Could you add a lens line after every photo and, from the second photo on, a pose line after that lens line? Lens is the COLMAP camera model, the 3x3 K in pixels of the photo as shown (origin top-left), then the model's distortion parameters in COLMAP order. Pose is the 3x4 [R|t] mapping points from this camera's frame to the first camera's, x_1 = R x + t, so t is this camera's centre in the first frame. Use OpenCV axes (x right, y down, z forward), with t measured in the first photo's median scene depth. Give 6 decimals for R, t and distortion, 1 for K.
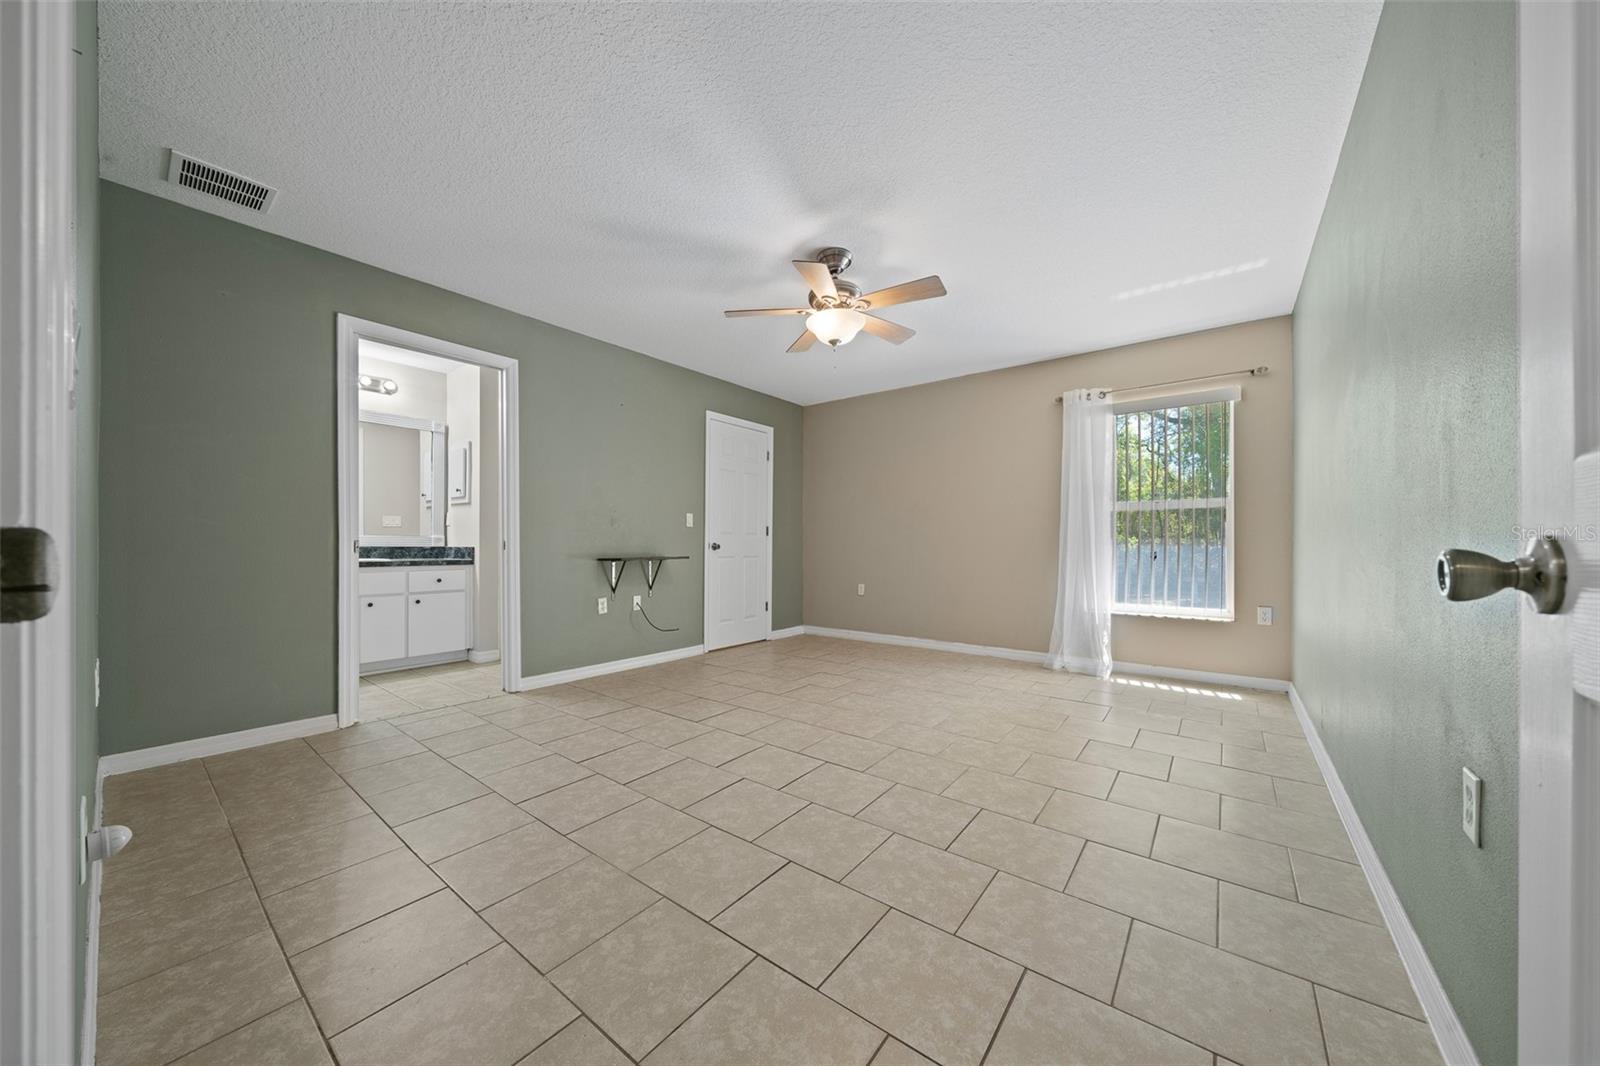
lens RADIAL K [[543.8, 0, 799.5], [0, 543.8, 543.9], [0, 0, 1]] dist [-0.003392, 0.000325]
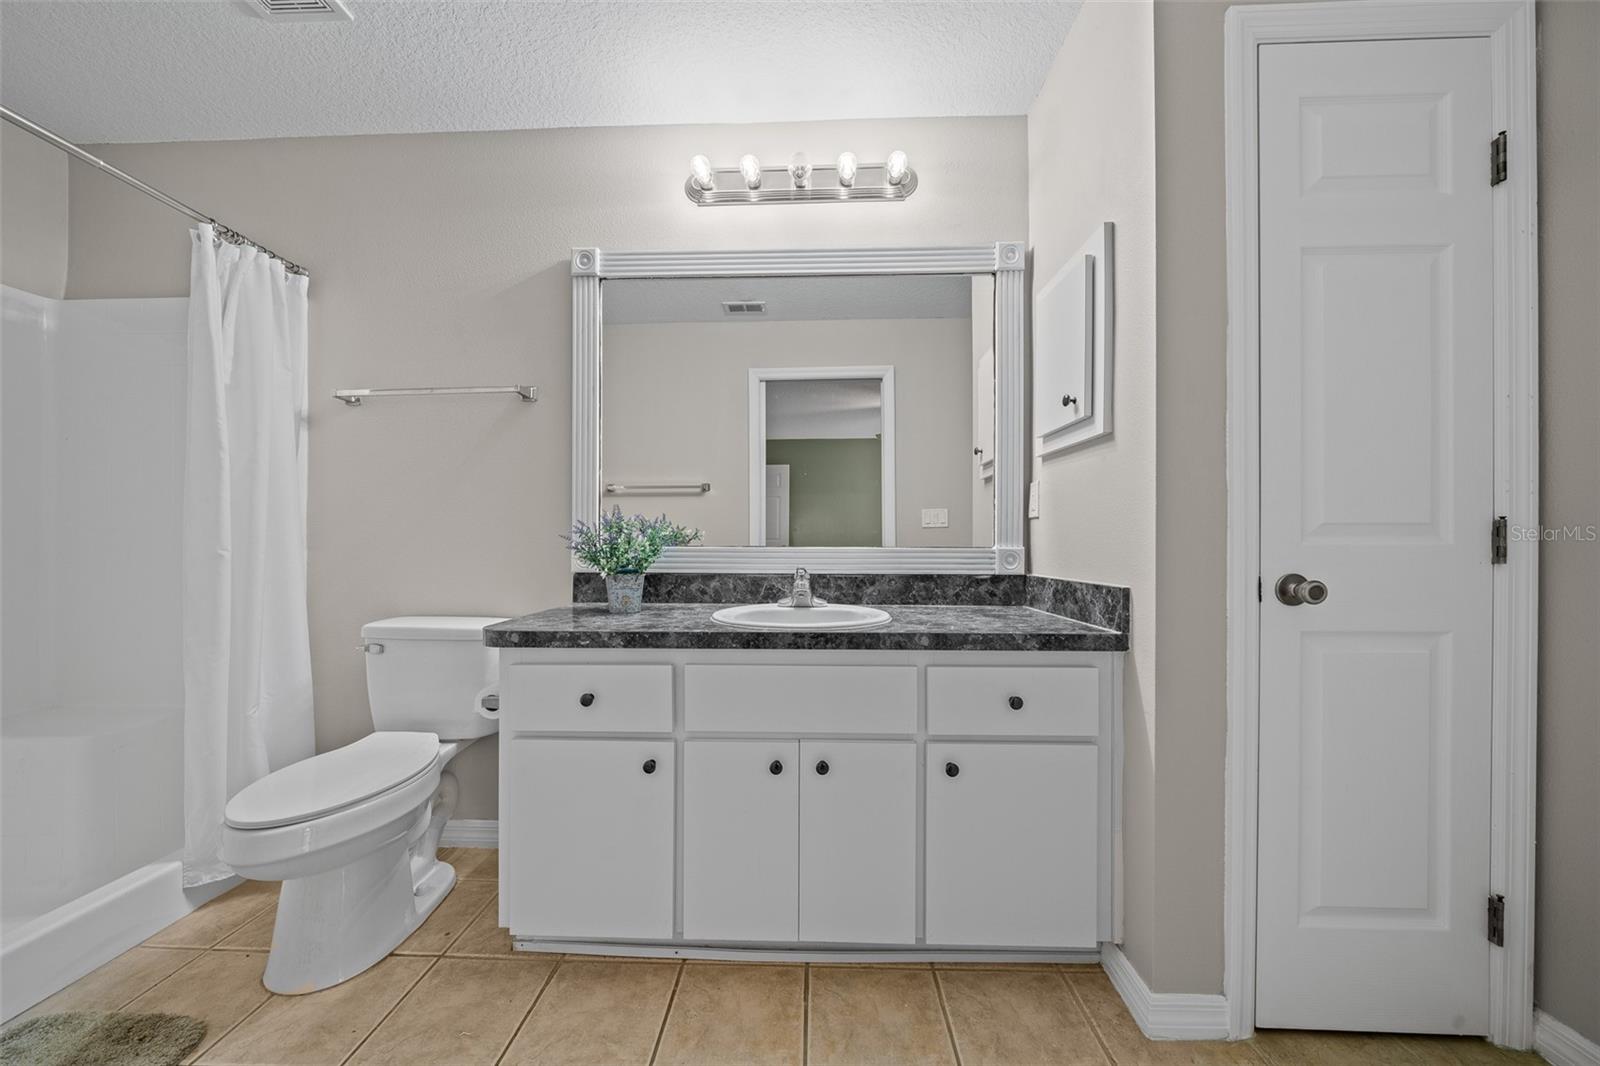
lens RADIAL K [[543.8, 0, 799.5], [0, 543.8, 543.9], [0, 0, 1]] dist [-0.003392, 0.000325]
pose [[0.588586, -0.001013, -0.808434, -0.455388], [-0.000202, 0.999999, -0.001401, -0.015778], [0.808435, 0.000988, 0.588585, 0.674085]]
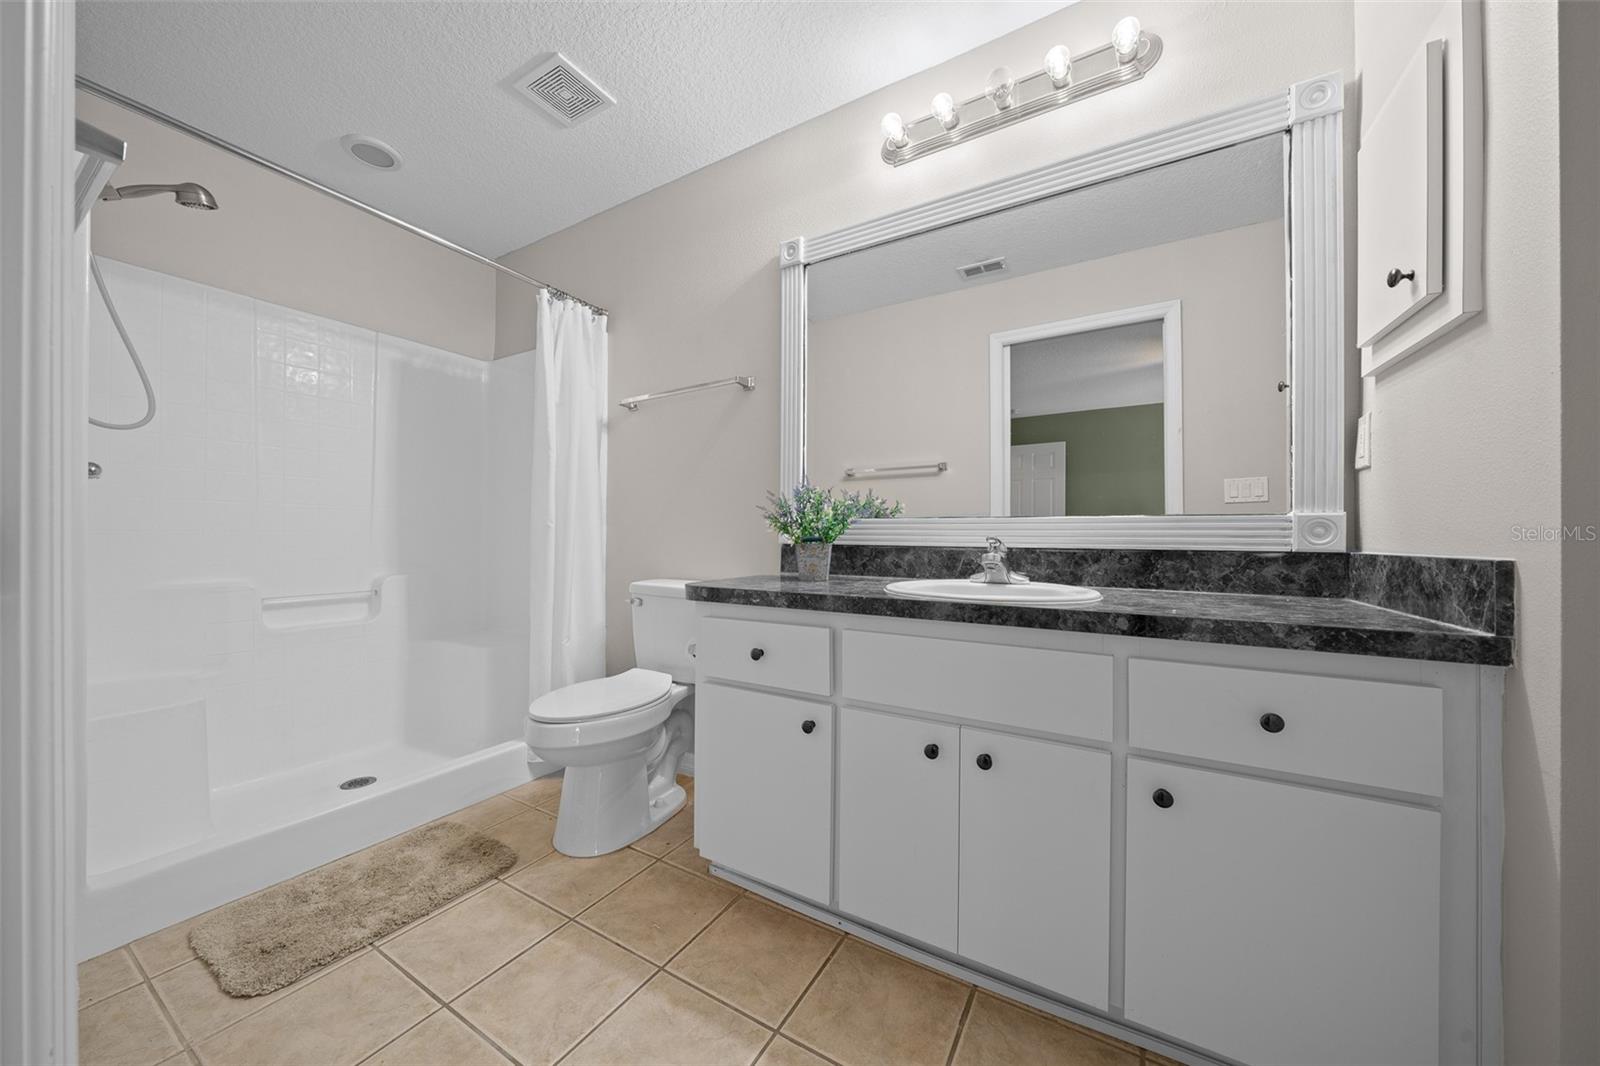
lens RADIAL K [[553.2, 0, 800.0], [0, 553.2, 533.0], [0, 0, 1]] dist [-0.003092, -0.000232]
pose [[0.127536, -0.007751, -0.991804, -0.441839], [-0.004628, 0.999954, -0.008410, -0.000585], [0.991823, 0.005663, 0.127494, 0.732648]]
